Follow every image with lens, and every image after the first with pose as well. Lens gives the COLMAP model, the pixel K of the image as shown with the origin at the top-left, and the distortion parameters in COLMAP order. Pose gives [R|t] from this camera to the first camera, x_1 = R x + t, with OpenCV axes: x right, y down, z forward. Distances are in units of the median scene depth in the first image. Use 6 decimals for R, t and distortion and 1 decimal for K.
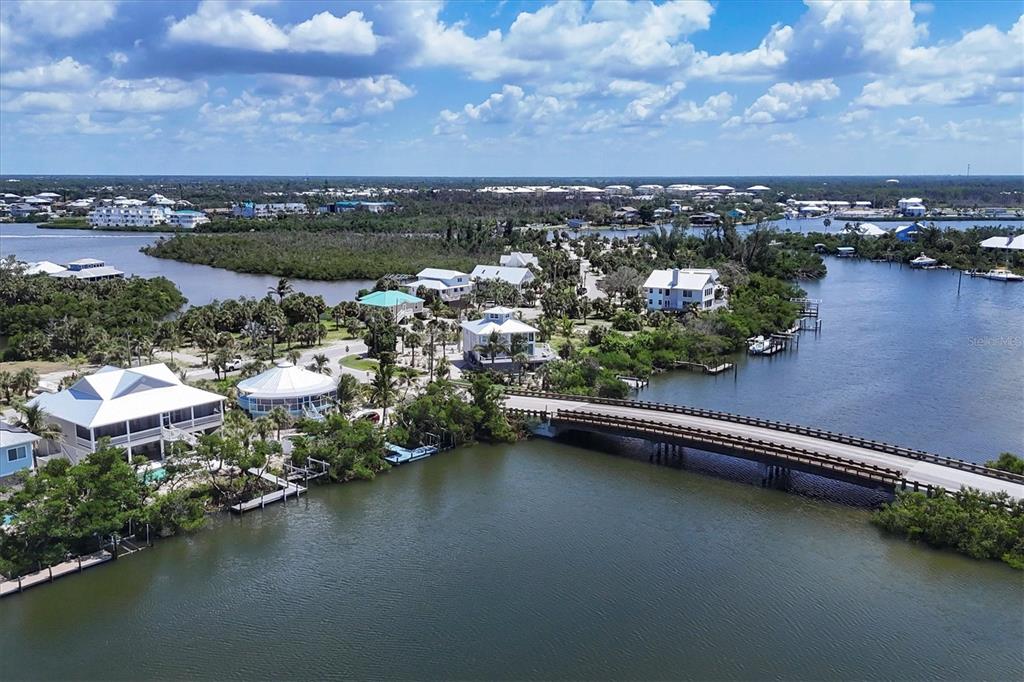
lens RADIAL K [[885.4, 0, 512.8], [0, 885.4, 340.1], [0, 0, 1]] dist [-0.011995, -0.013273]
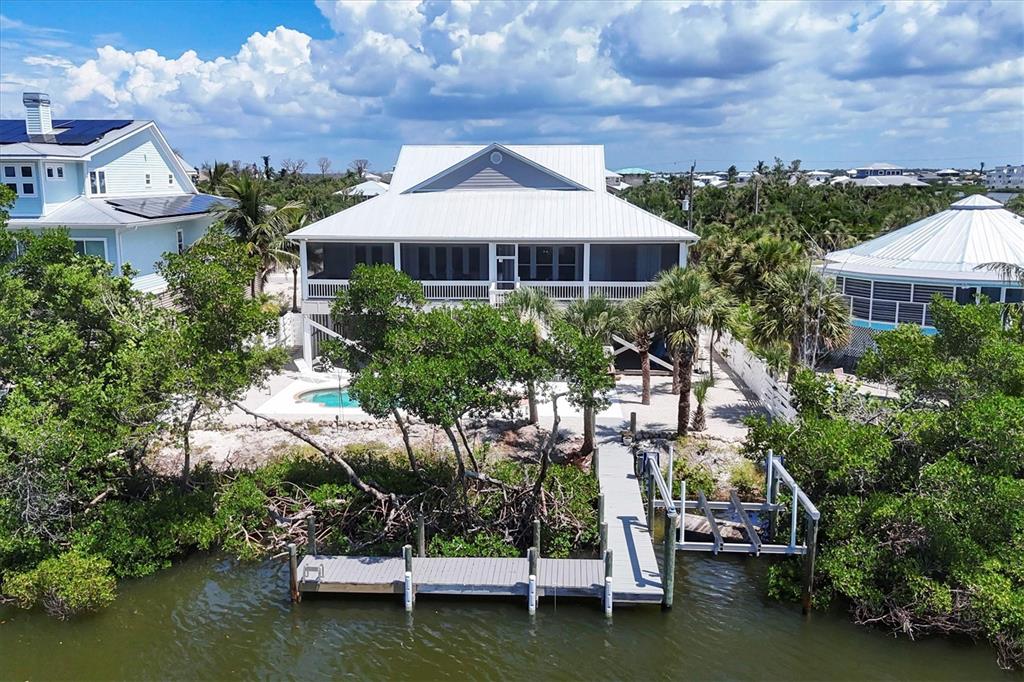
lens RADIAL K [[885.4, 0, 514.2], [0, 885.4, 334.7], [0, 0, 1]] dist [-0.011995, -0.013273]
pose [[0.556719, 0.128338, -0.820727, -0.017745], [-0.136351, 0.988711, 0.062116, 0.018839], [0.819434, 0.077326, 0.567933, 0.157841]]
